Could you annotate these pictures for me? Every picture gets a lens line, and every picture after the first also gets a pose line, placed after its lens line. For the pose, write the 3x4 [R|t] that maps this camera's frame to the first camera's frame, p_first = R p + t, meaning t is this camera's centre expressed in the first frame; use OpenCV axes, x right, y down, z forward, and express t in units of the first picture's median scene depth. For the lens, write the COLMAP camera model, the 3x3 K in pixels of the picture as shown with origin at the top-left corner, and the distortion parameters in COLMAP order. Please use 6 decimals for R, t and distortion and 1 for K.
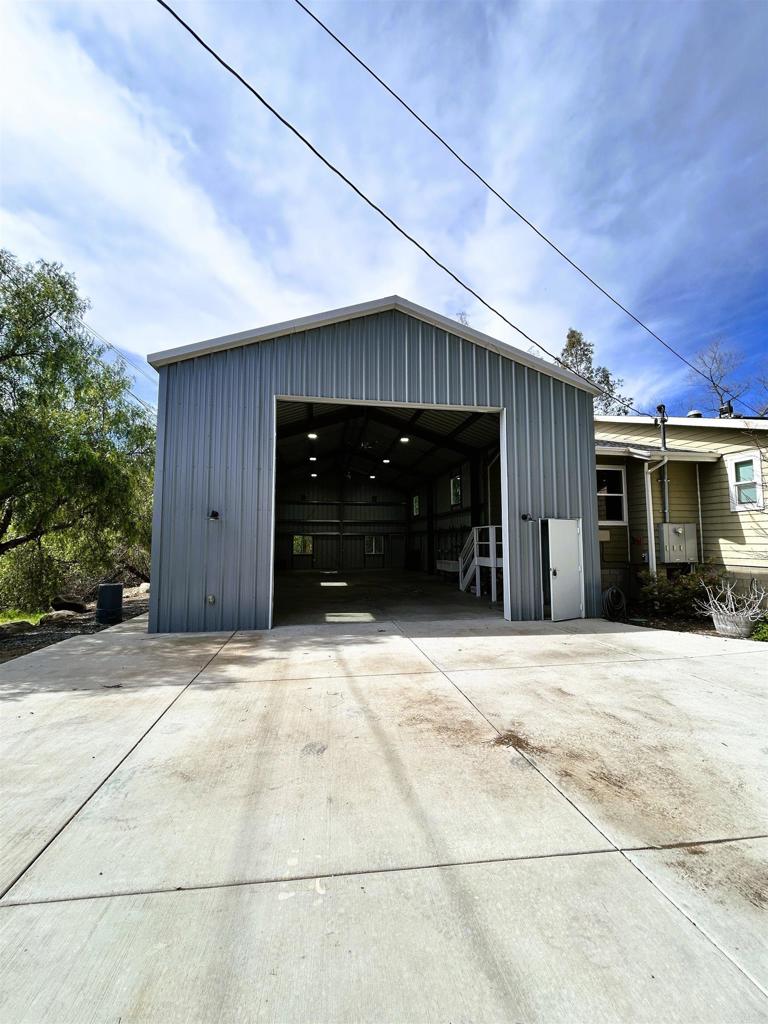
lens RADIAL K [[407.8, 0, 384.0], [0, 407.8, 512.0], [0, 0, 1]] dist [0.001405, -0.000590]
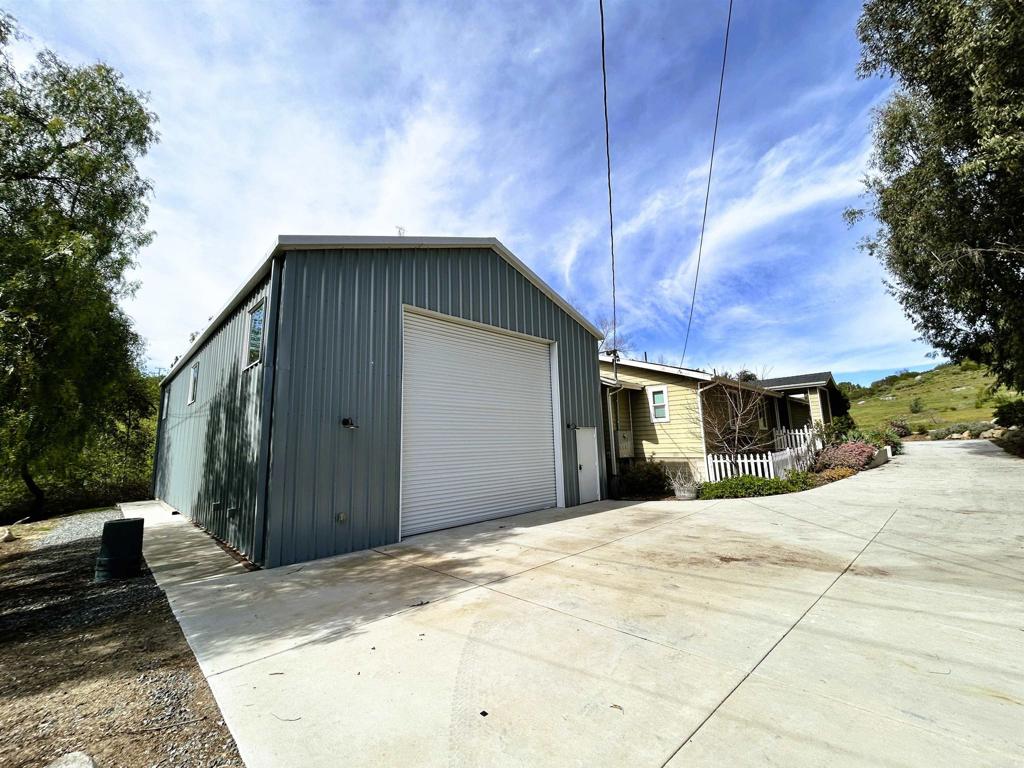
lens RADIAL K [[407.8, 0, 508.7], [0, 407.8, 383.8], [0, 0, 1]] dist [0.001405, -0.000590]
pose [[0.818929, 0.063135, 0.570412, -0.590200], [-0.013407, 0.995764, -0.090967, -0.000713], [-0.573739, 0.066848, 0.816306, 0.035496]]
